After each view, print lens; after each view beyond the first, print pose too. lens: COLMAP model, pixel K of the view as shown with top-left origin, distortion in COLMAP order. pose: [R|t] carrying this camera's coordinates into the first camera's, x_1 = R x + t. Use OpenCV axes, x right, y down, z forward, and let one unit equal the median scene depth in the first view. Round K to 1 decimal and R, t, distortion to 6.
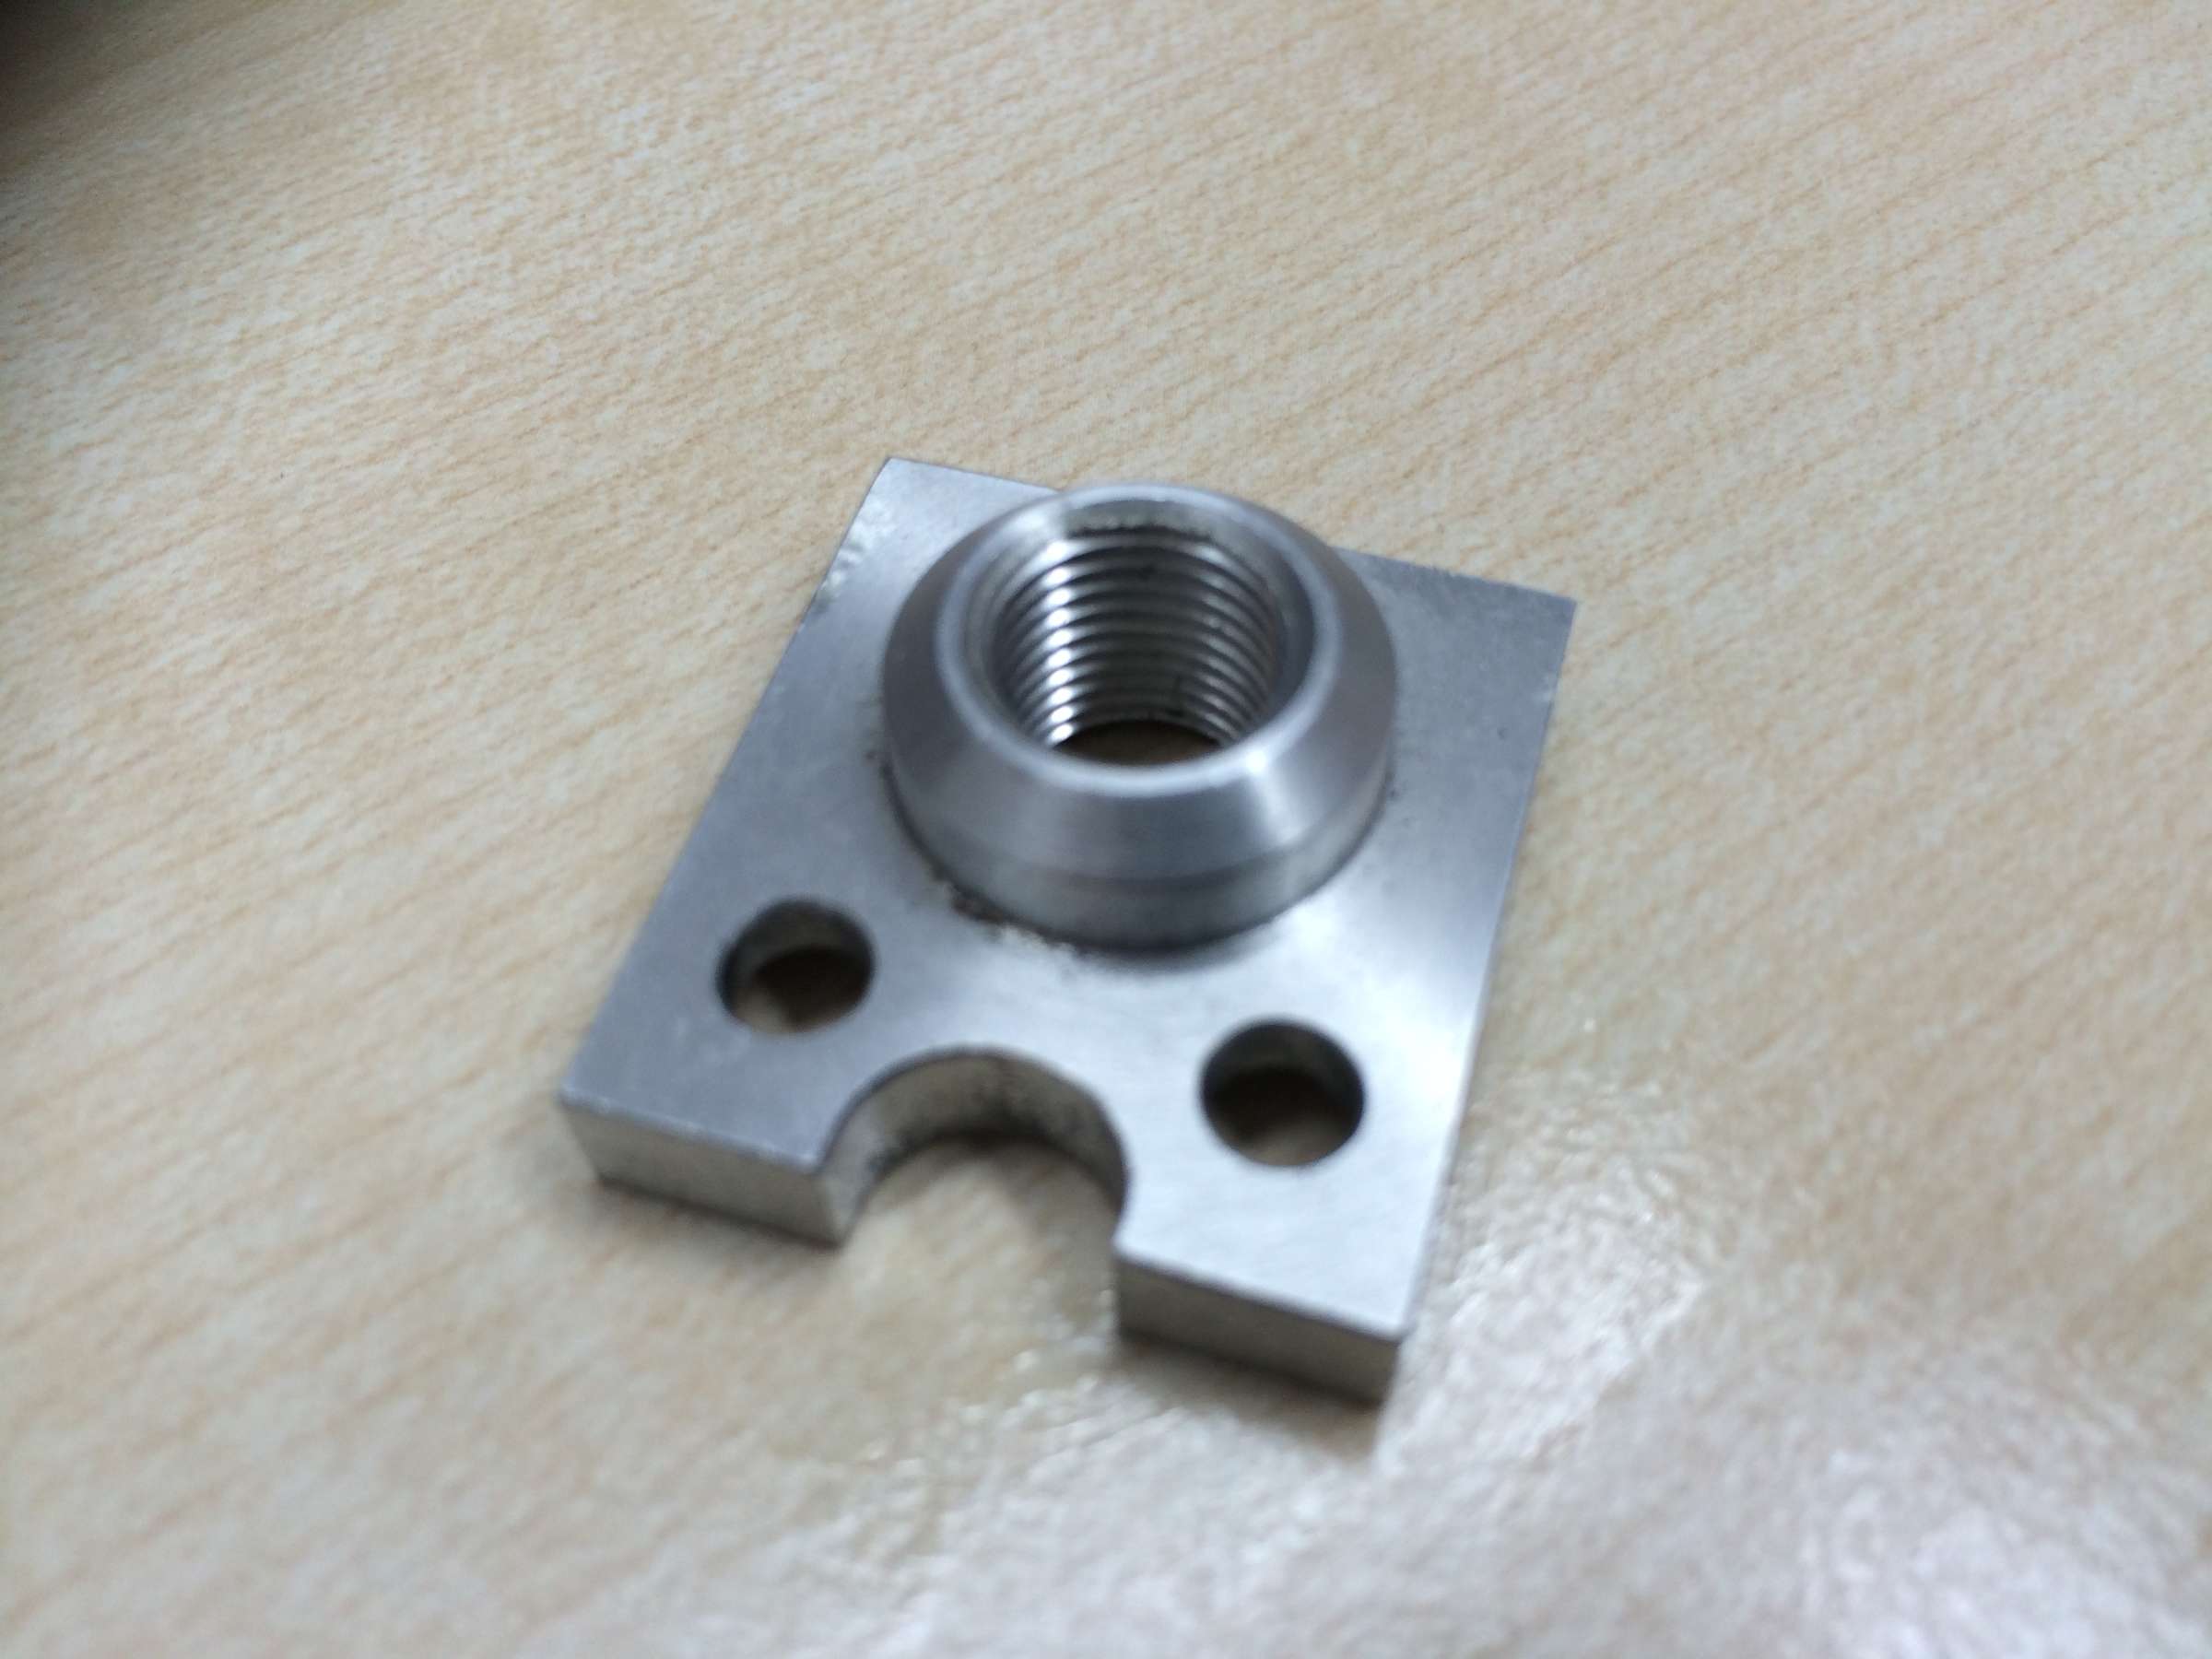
lens RADIAL K [[1997.5, 0, 1104.3], [0, 1997.5, 813.5], [0, 0, 1]] dist [0.060722, -0.159616]
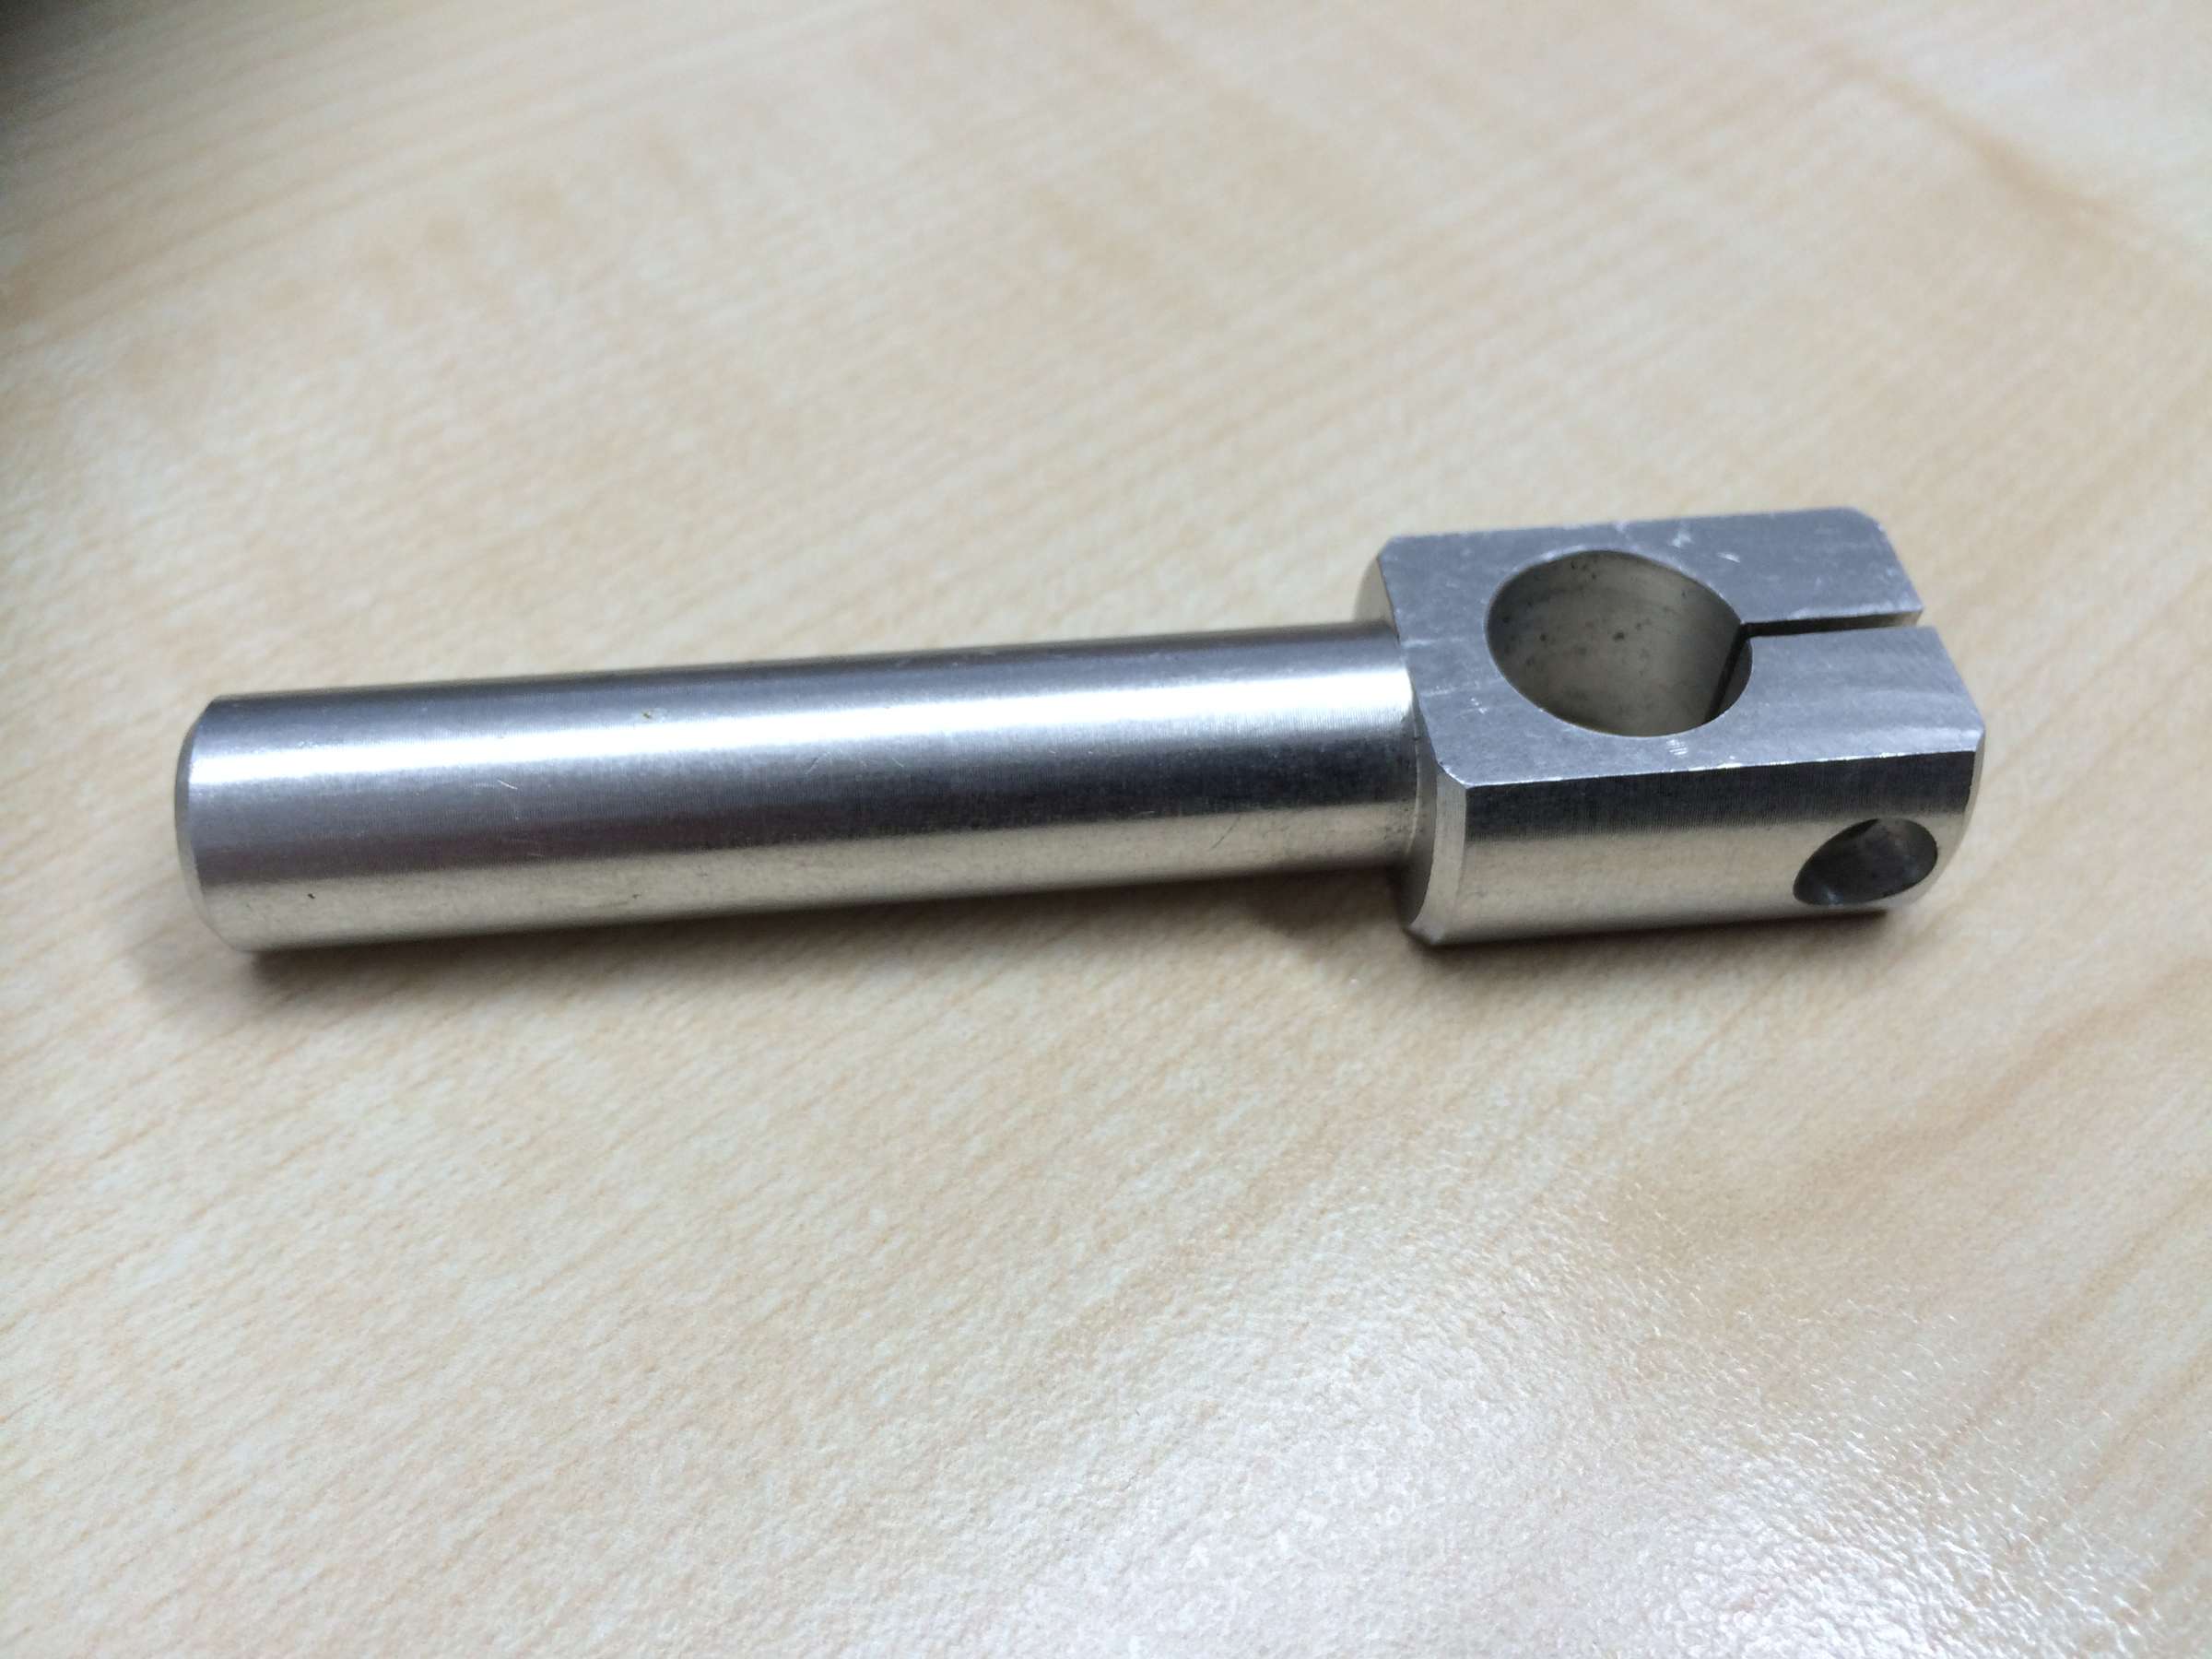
lens RADIAL K [[1997.5, 0, 1104.3], [0, 1997.5, 813.5], [0, 0, 1]] dist [0.060722, -0.159616]
pose [[0.995802, -0.040543, 0.082065, 0.032100], [0.046948, 0.995872, -0.077690, 0.163216], [-0.078576, 0.081216, 0.993594, -0.433941]]
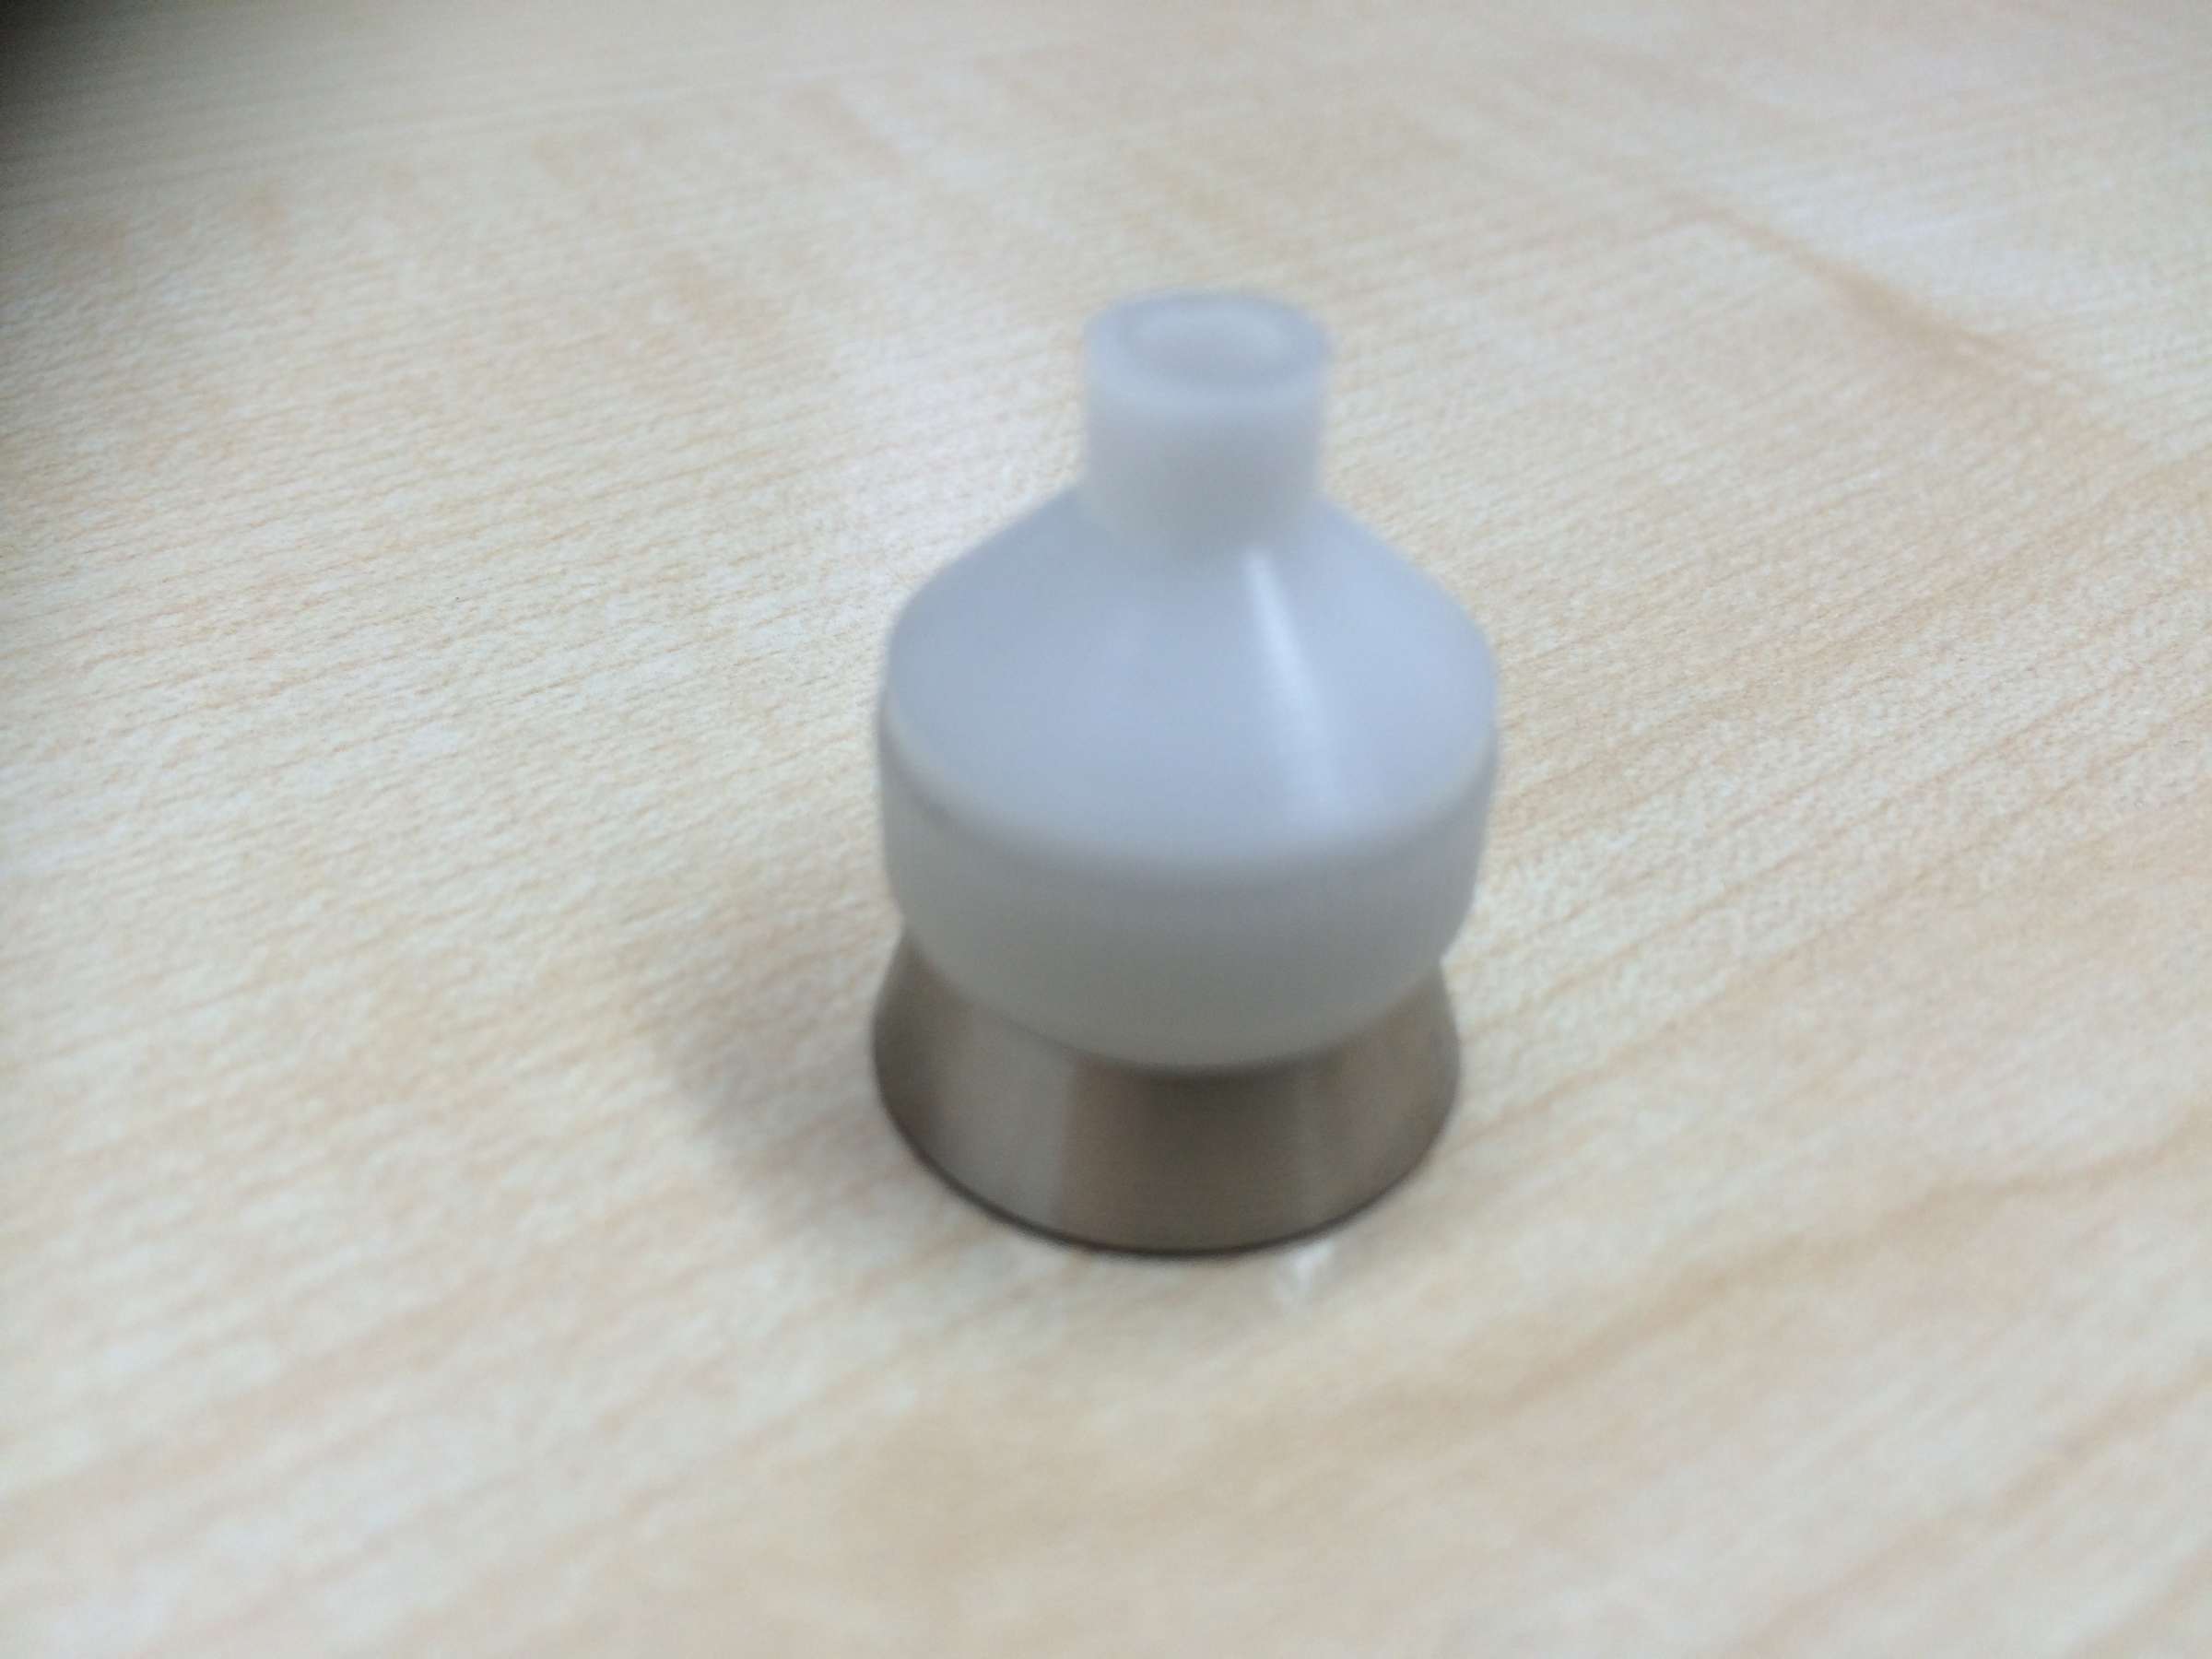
lens RADIAL K [[1997.5, 0, 1104.3], [0, 1997.5, 813.5], [0, 0, 1]] dist [0.060722, -0.159616]
pose [[0.998739, 0.049633, 0.007529, 0.440577], [-0.044914, 0.950458, -0.307592, 0.299197], [-0.022423, 0.306866, 0.951489, -0.030794]]
